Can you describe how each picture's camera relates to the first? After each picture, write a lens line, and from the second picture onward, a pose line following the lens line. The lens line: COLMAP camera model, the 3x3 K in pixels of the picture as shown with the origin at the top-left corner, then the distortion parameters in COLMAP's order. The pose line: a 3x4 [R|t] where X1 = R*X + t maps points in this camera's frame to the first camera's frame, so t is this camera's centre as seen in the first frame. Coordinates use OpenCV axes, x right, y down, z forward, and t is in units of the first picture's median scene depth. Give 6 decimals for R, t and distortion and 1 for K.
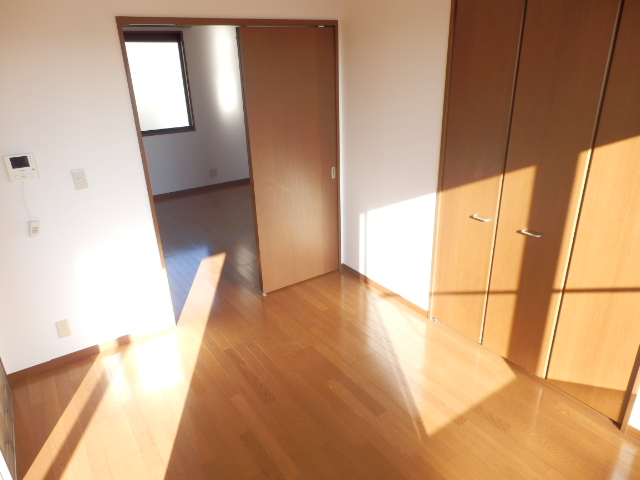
lens RADIAL K [[441.1, 0, 318.5], [0, 441.1, 241.4], [0, 0, 1]] dist [-0.007849, -0.004771]
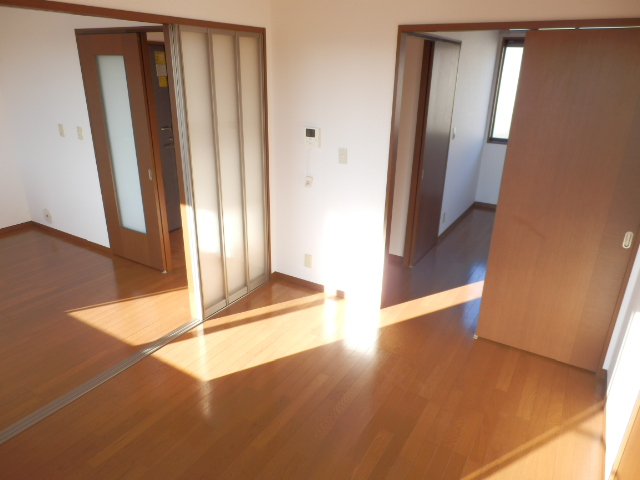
lens RADIAL K [[441.1, 0, 318.5], [0, 441.1, 241.4], [0, 0, 1]] dist [-0.007849, -0.004771]
pose [[0.405791, 0.370154, -0.835656, 0.541768], [-0.379665, 0.899967, 0.214277, -0.156752], [0.831378, 0.230317, 0.505732, 0.343201]]
